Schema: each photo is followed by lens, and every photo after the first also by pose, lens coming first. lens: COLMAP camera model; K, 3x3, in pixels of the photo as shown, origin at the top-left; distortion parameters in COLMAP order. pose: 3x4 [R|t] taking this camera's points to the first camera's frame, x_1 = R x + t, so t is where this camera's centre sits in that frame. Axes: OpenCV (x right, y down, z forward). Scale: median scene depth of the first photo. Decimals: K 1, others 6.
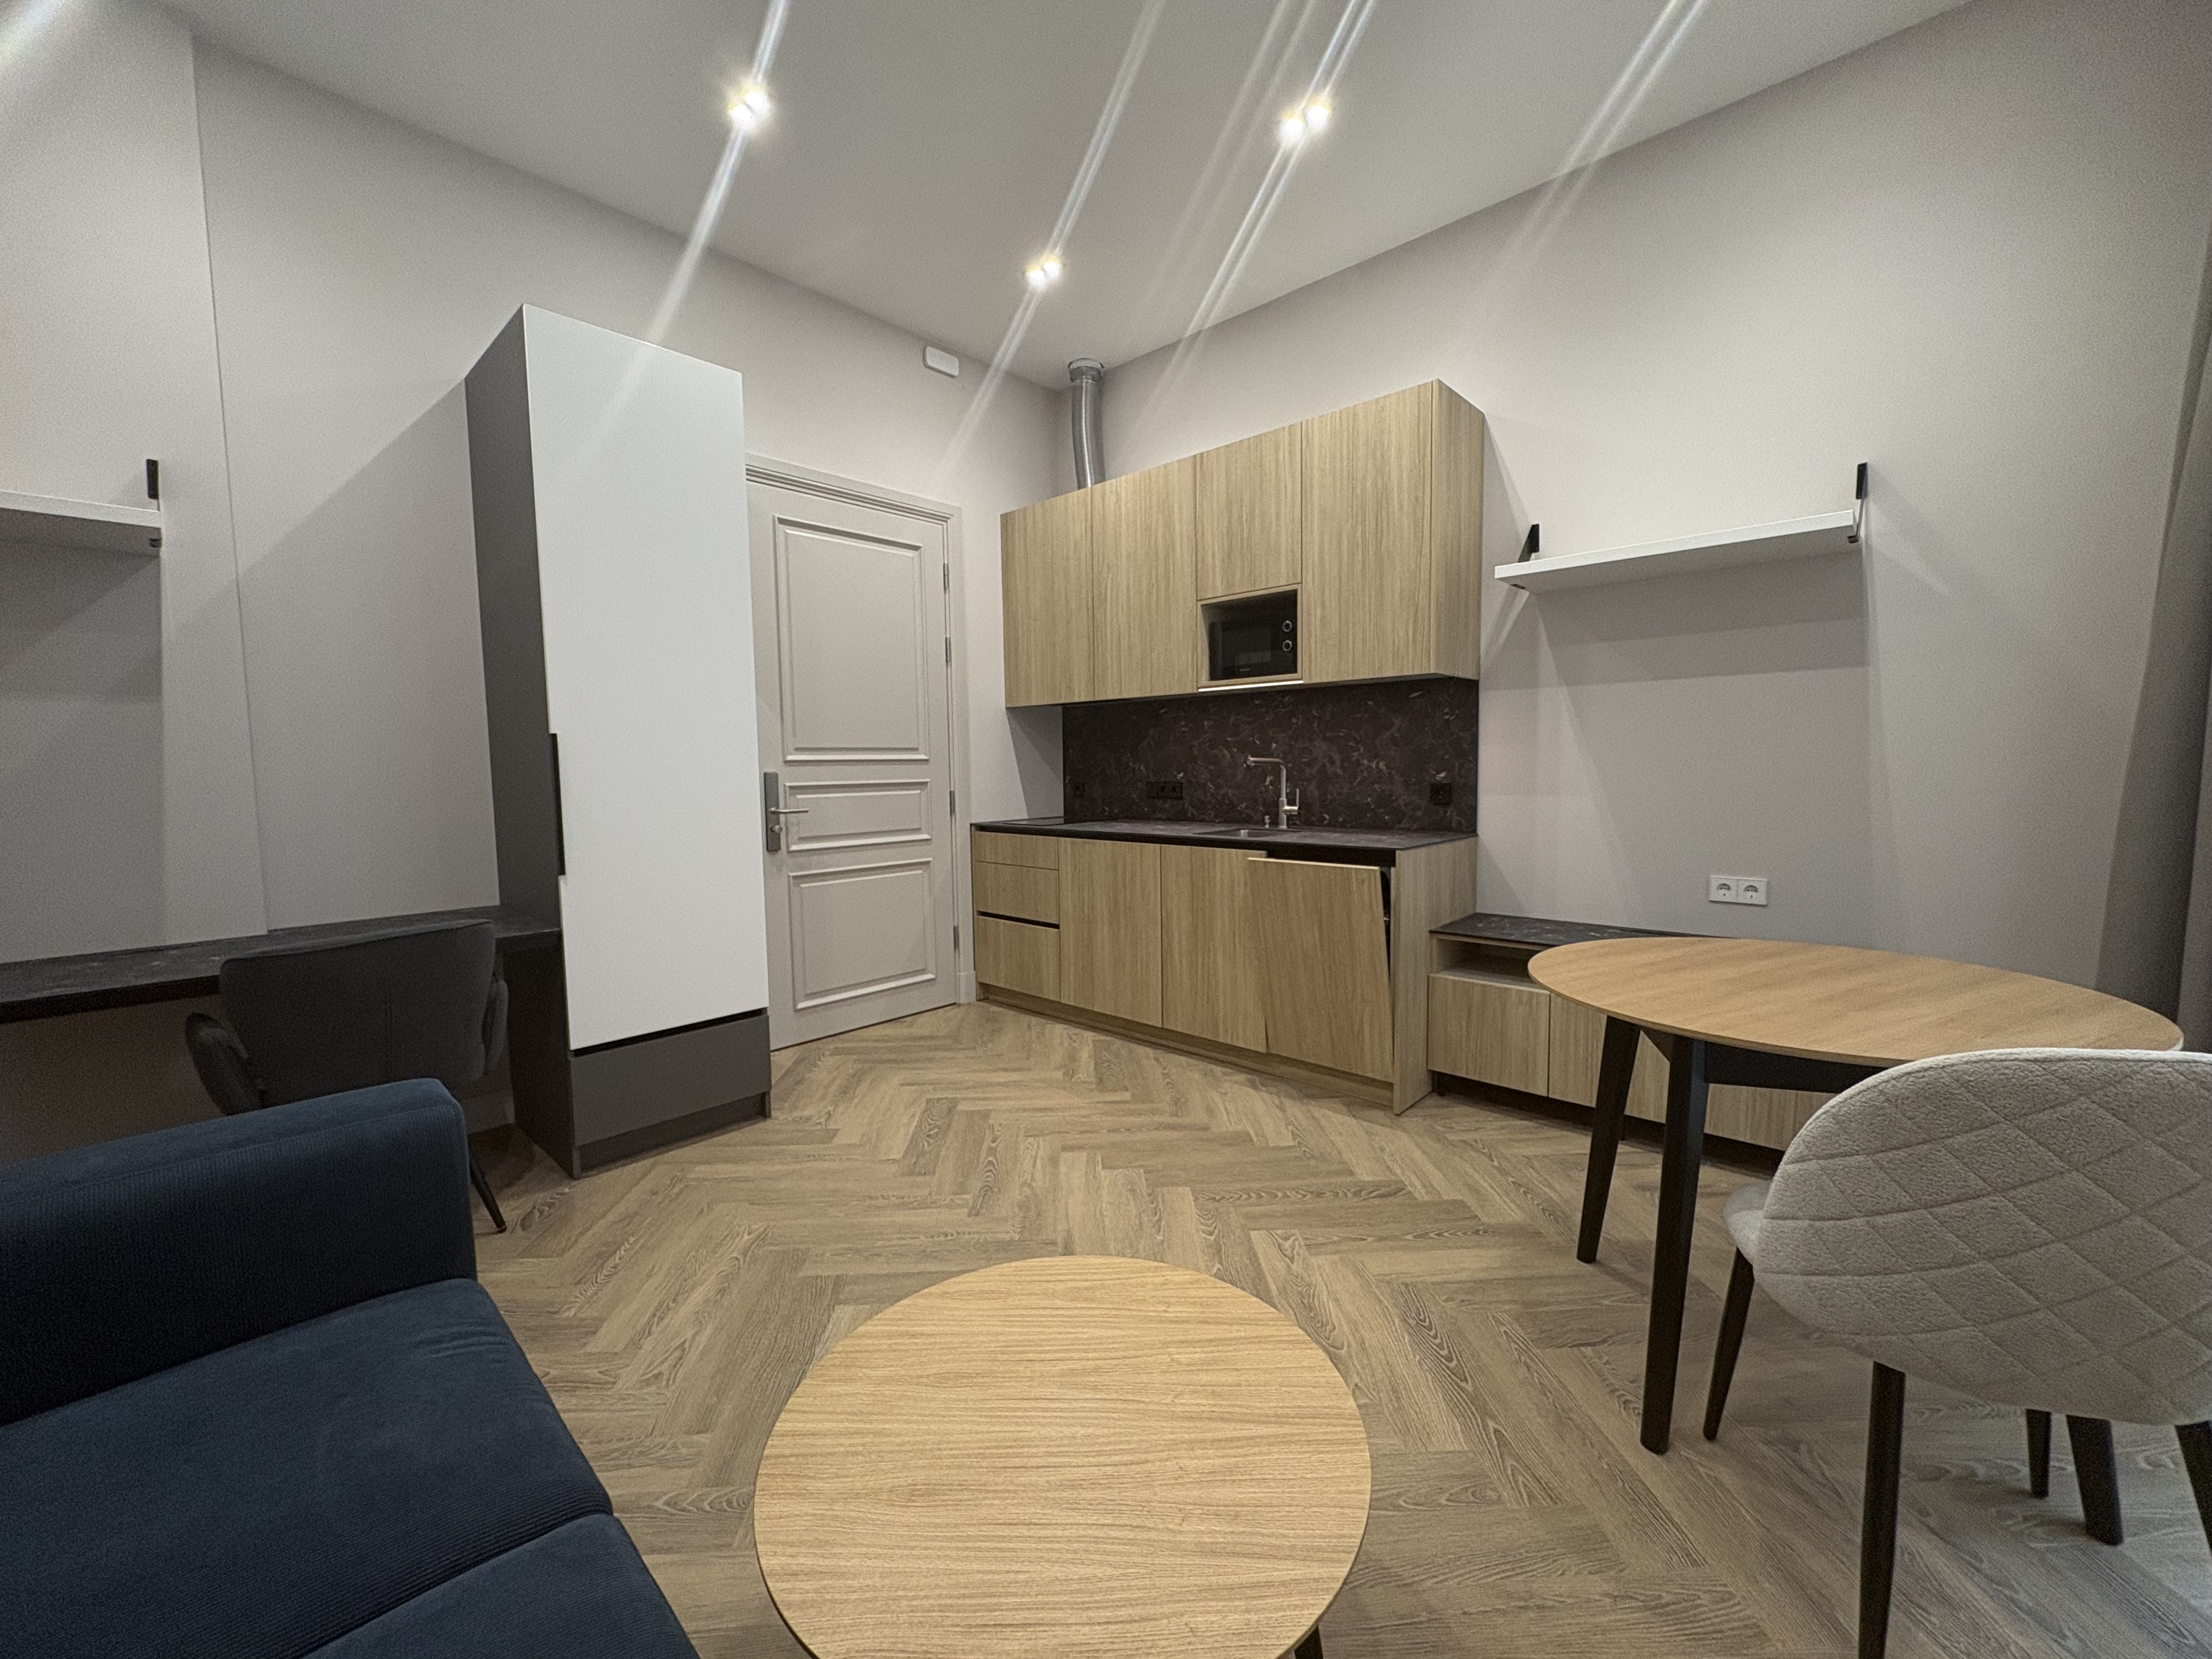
lens RADIAL K [[876.5, 0, 1115.9], [0, 876.5, 833.0], [0, 0, 1]] dist [-0.000718, 0.000671]
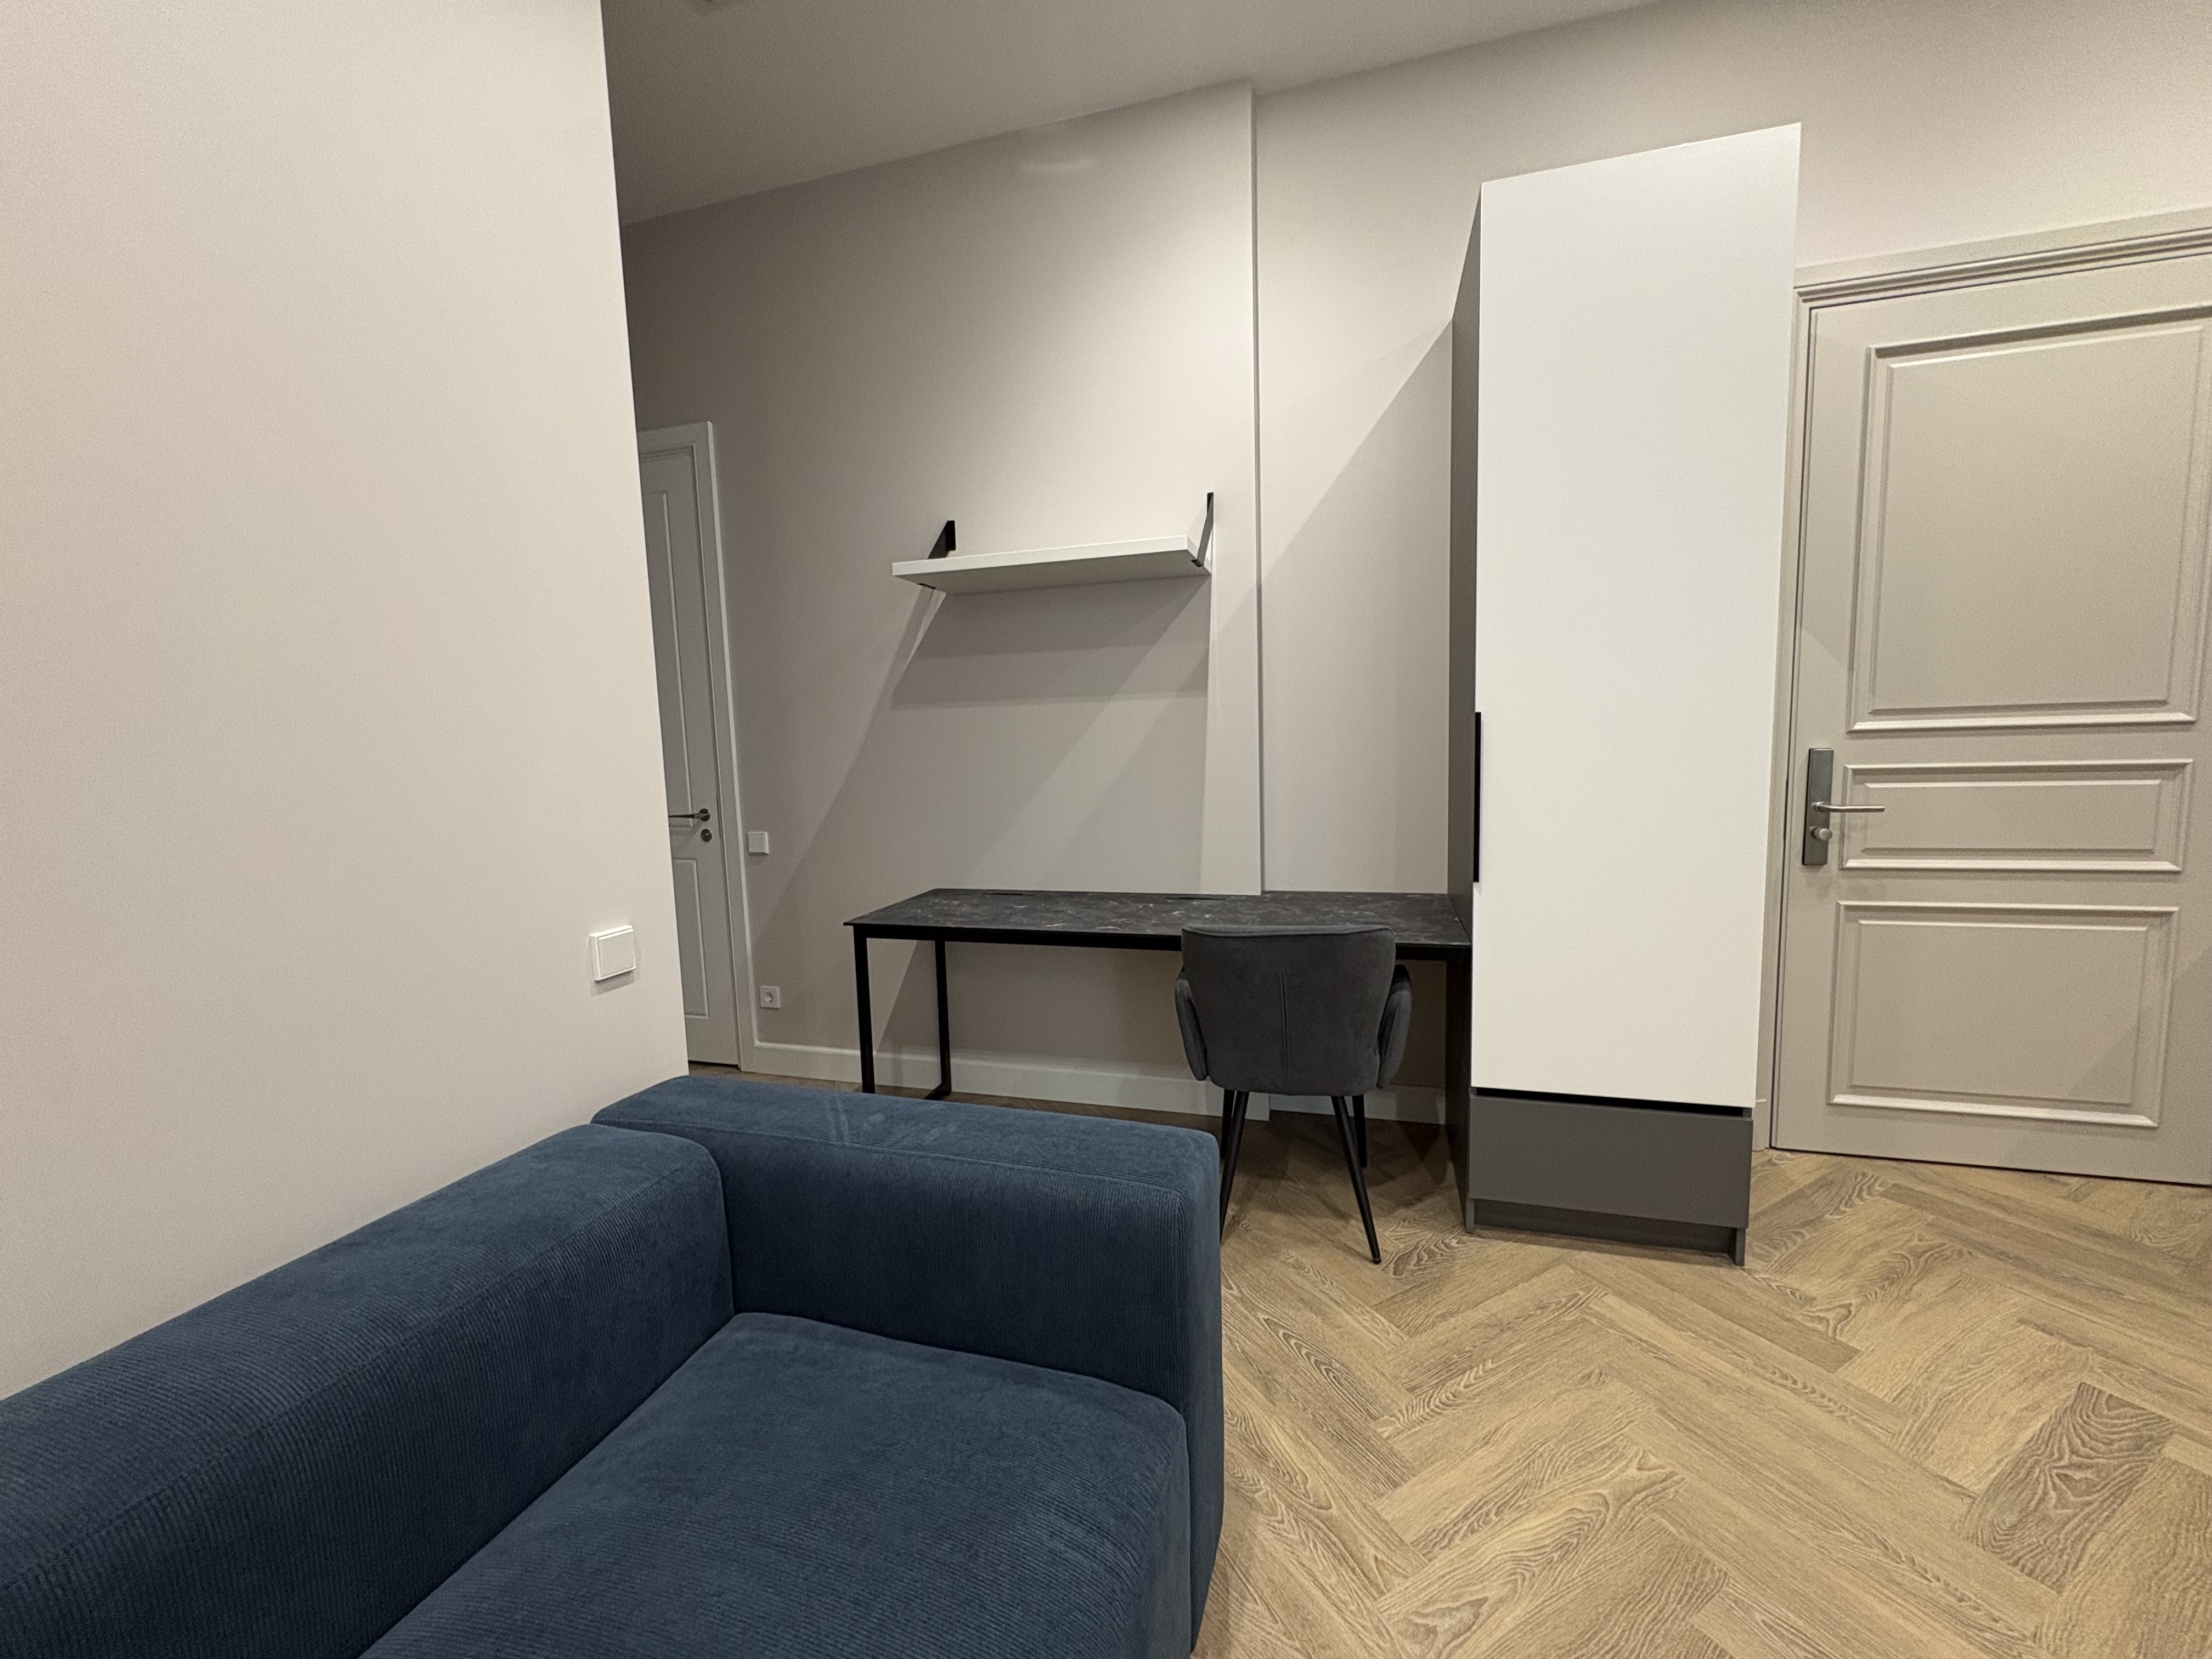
lens RADIAL K [[876.5, 0, 1112.1], [0, 876.5, 825.8], [0, 0, 1]] dist [-0.000718, 0.000671]
pose [[0.442019, 0.090790, -0.892399, -0.032666], [-0.048591, 0.995827, 0.077245, -0.039170], [0.895688, 0.009219, 0.444587, 0.235694]]
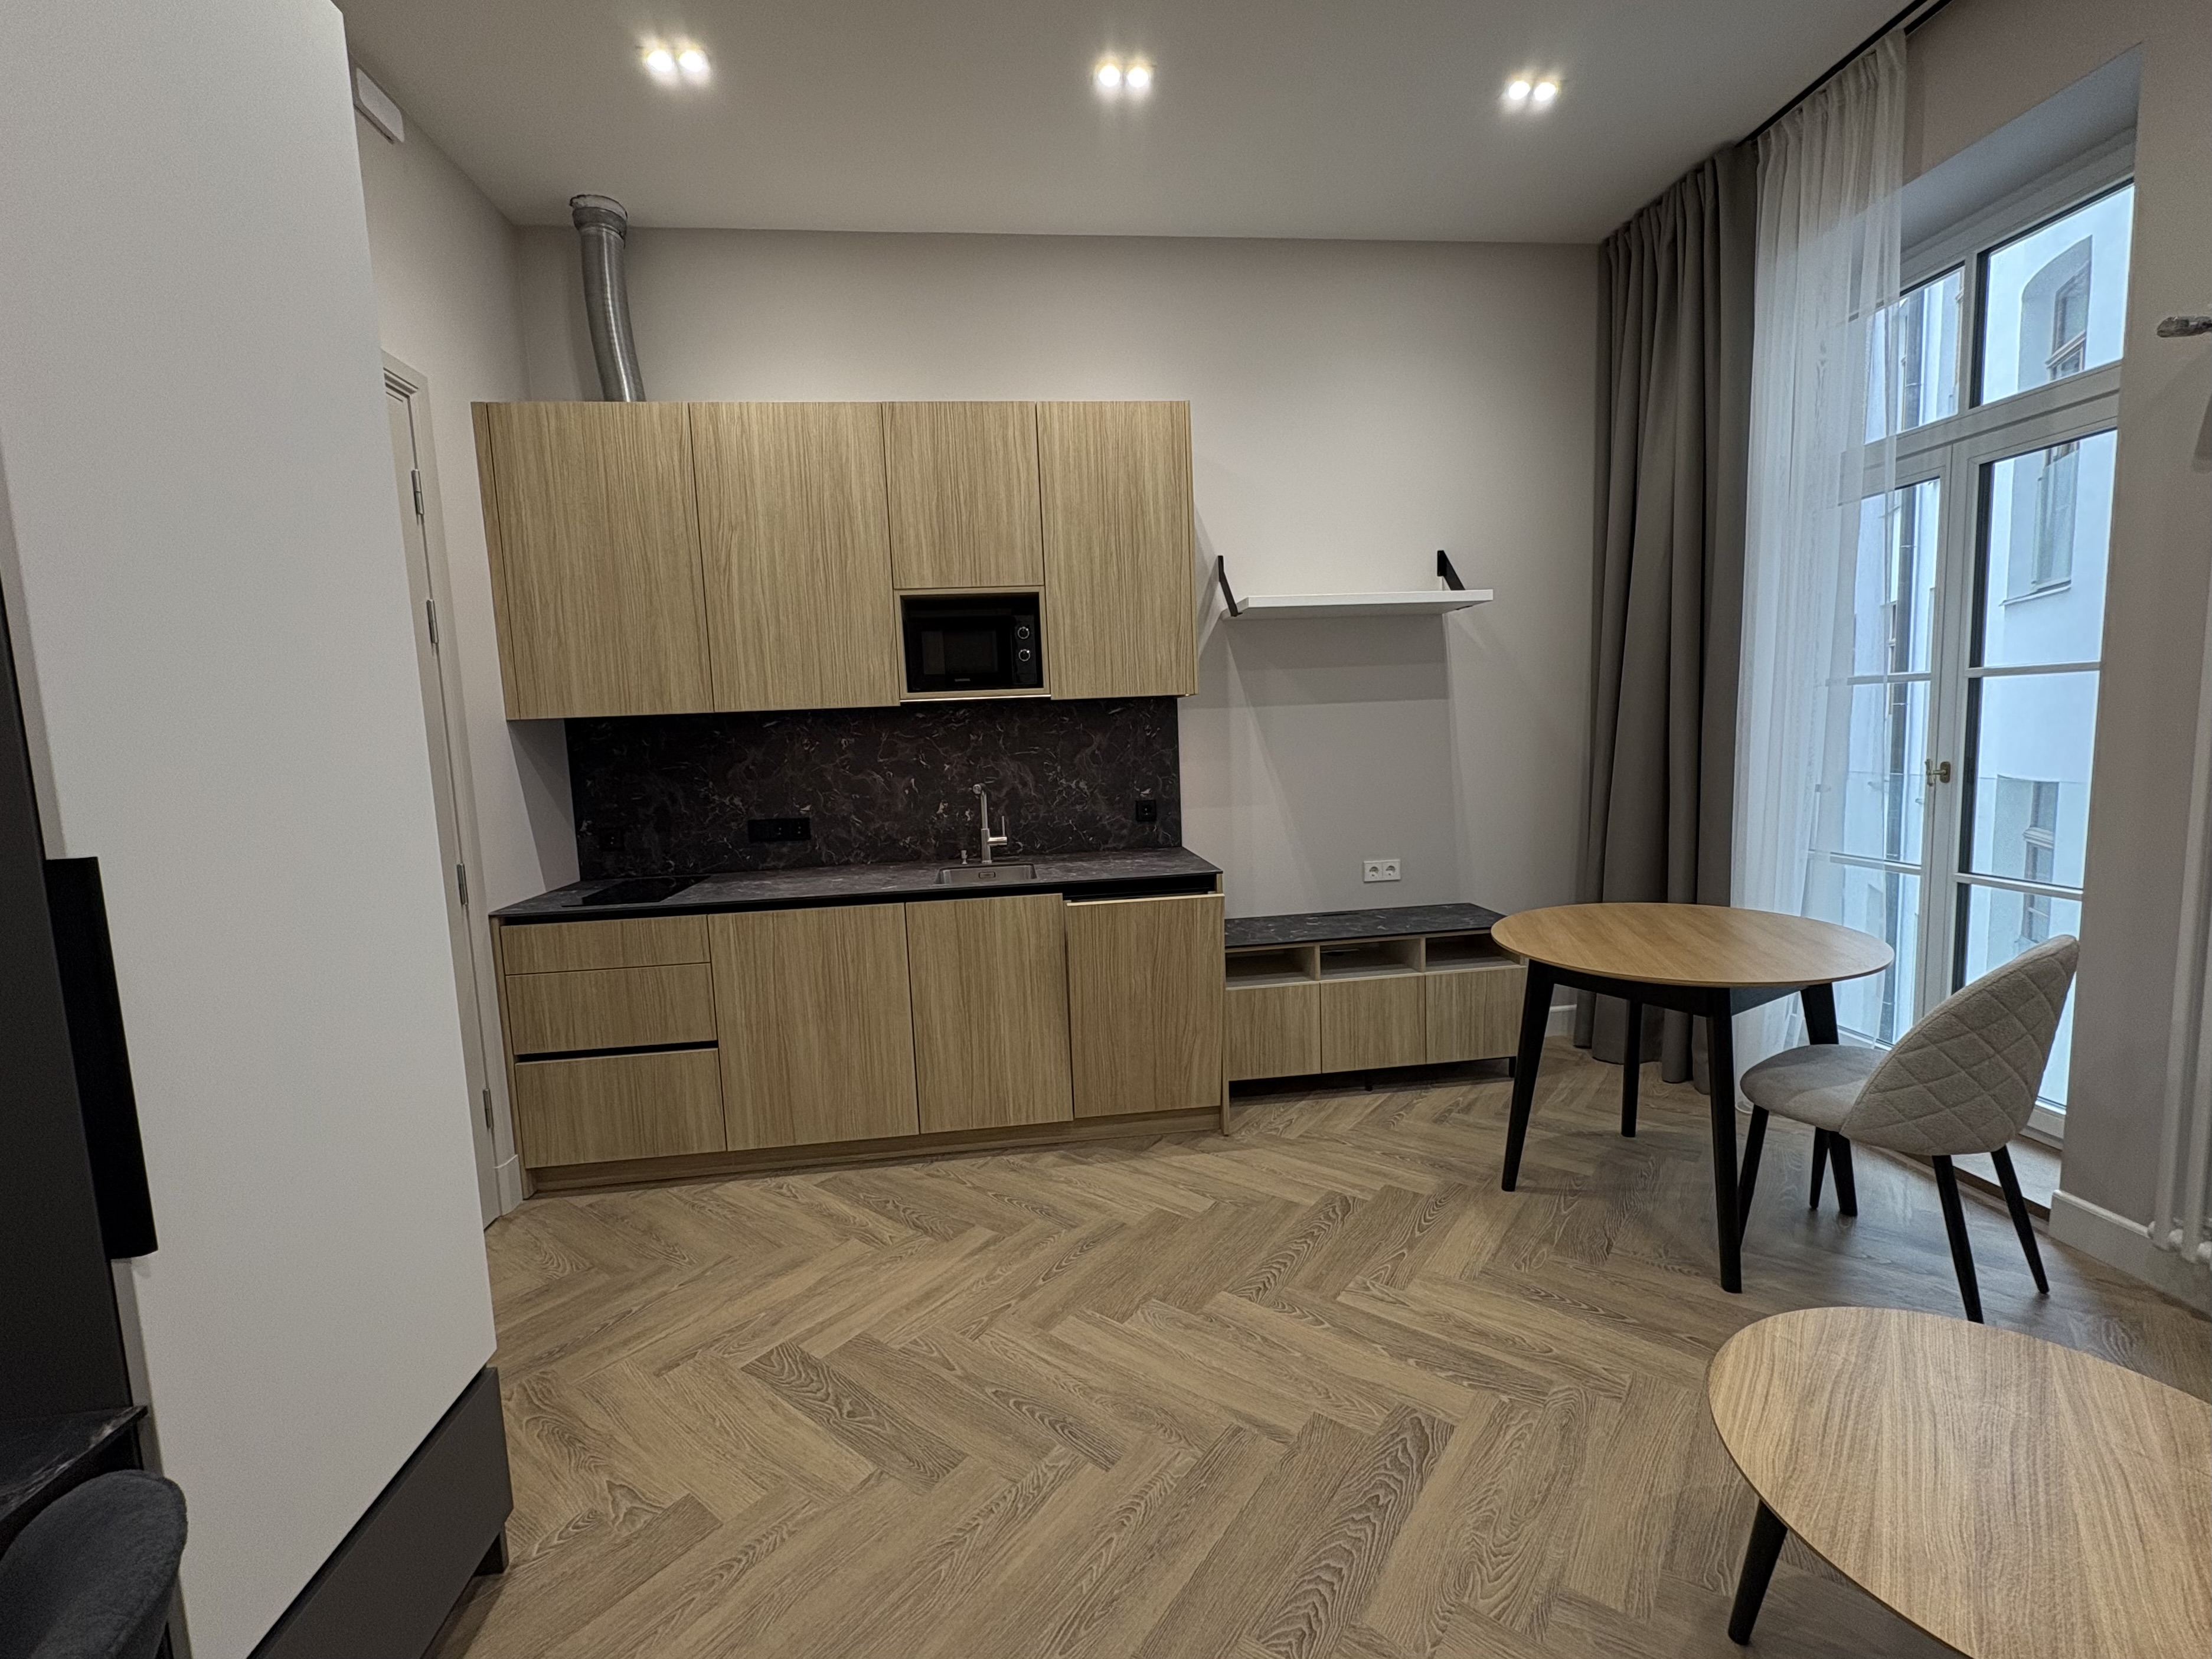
lens RADIAL K [[939.0, 0, 1111.5], [0, 939.0, 832.7], [0, 0, 1]] dist [-0.001632, 0.000145]
pose [[0.652349, -0.096162, 0.751794, -0.485705], [0.091703, 0.994646, 0.047653, -0.077901], [-0.752350, 0.037855, 0.657674, 0.340285]]
